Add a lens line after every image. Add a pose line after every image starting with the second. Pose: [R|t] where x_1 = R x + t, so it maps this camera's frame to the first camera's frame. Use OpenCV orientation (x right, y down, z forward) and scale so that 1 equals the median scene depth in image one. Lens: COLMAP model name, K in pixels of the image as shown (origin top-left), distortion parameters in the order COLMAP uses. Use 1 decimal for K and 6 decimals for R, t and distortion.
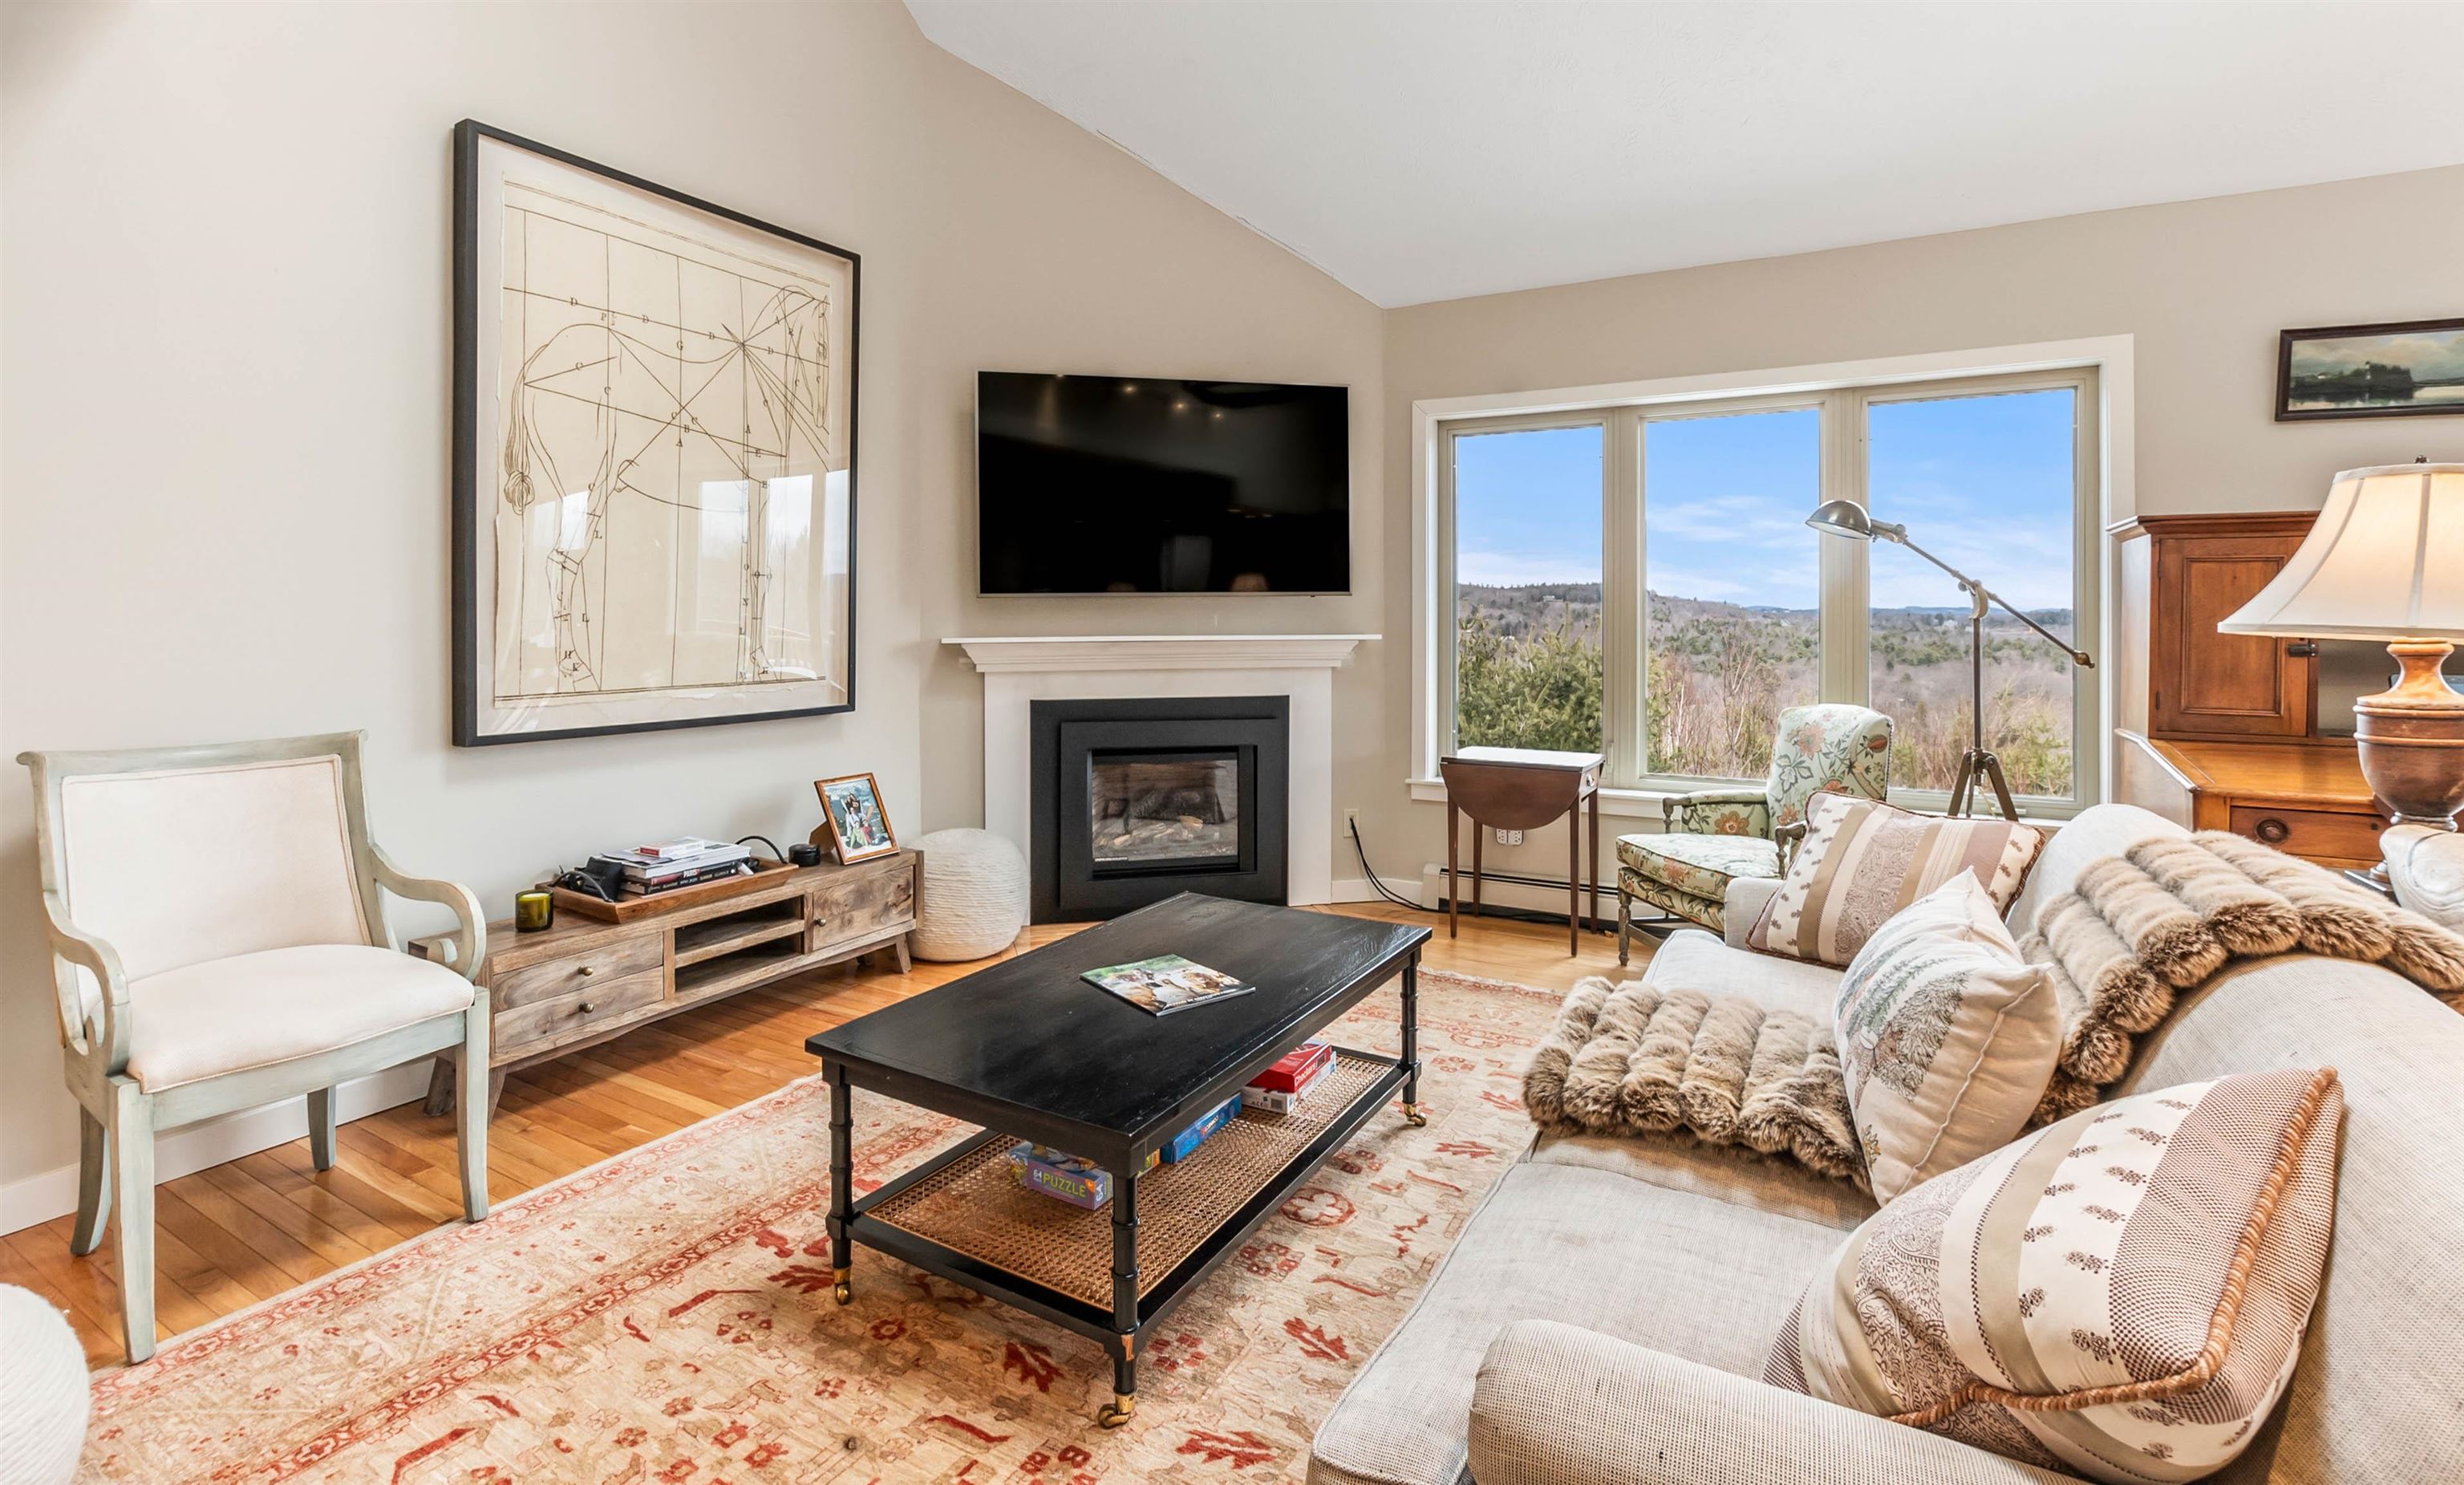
lens RADIAL K [[1110.2, 0, 1236.7], [0, 1110.2, 625.2], [0, 0, 1]] dist [-0.024553, -0.000587]
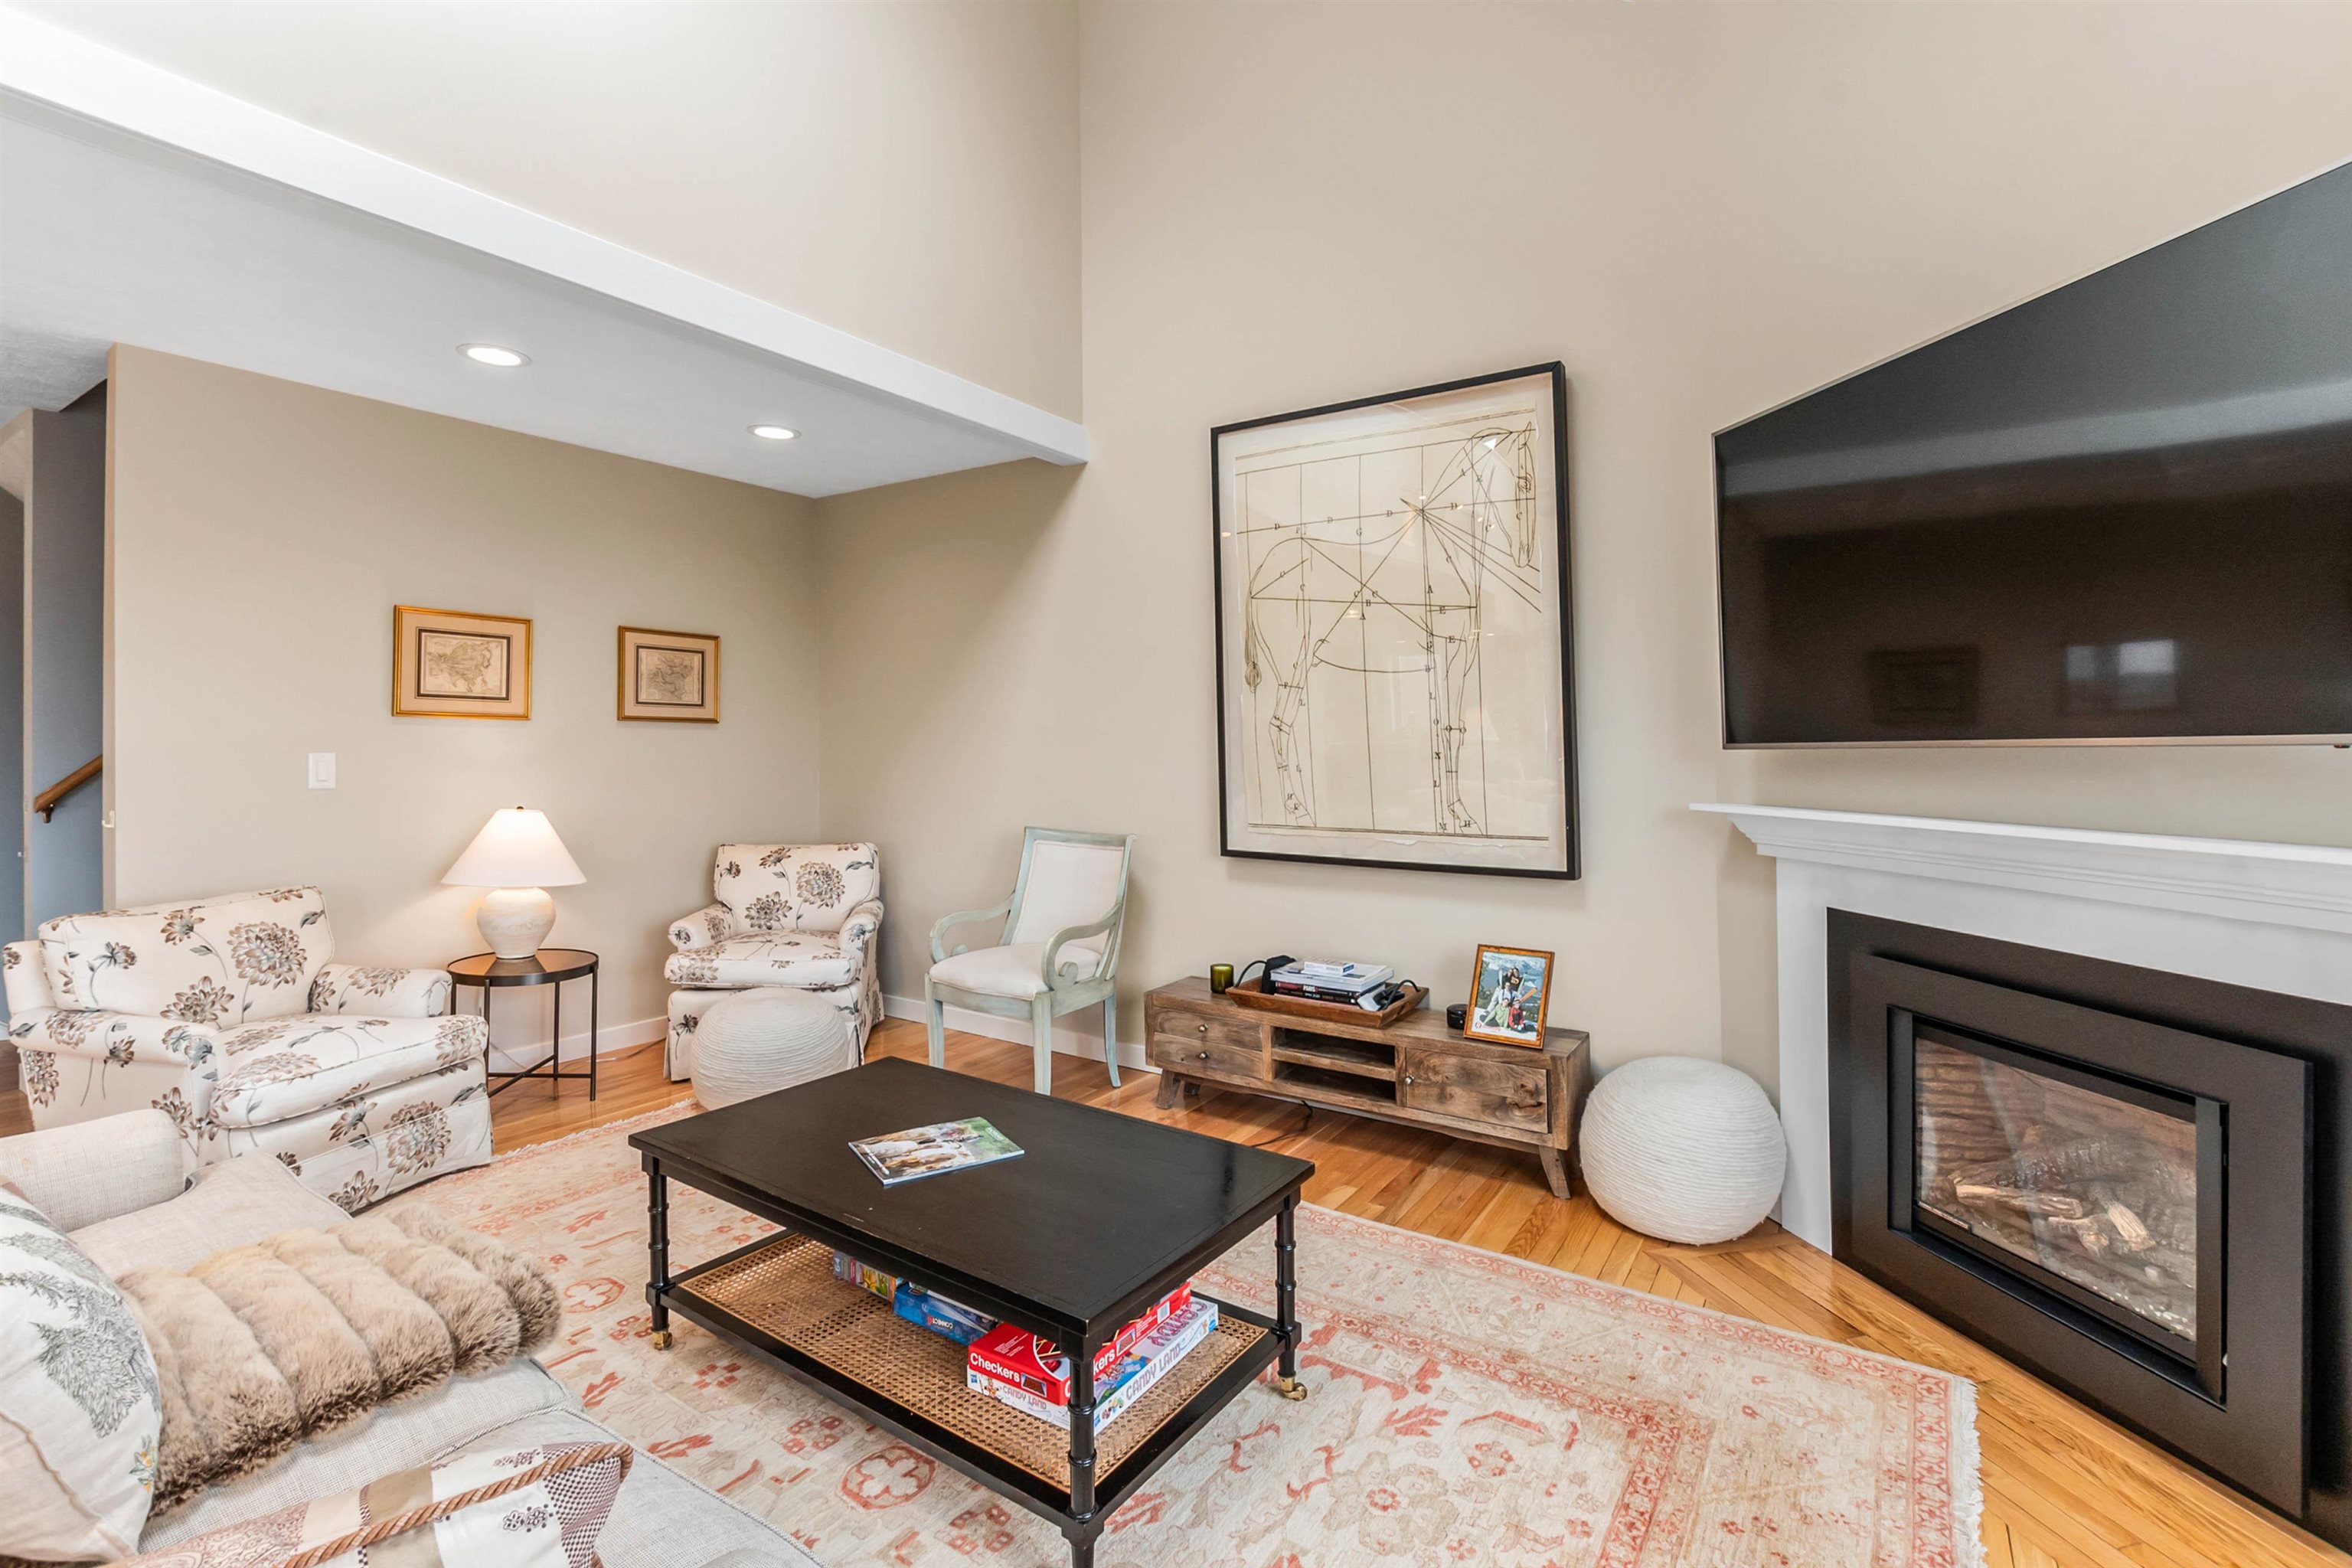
lens RADIAL K [[1068.8, 0, 1197.4], [0, 1068.8, 759.4], [0, 0, 1]] dist [-0.027318, 0.005752]
pose [[-0.069323, 0.007906, -0.997563, 0.579192], [-0.014973, 0.999848, 0.008965, -0.023780], [0.997482, 0.015558, -0.069194, 0.862792]]
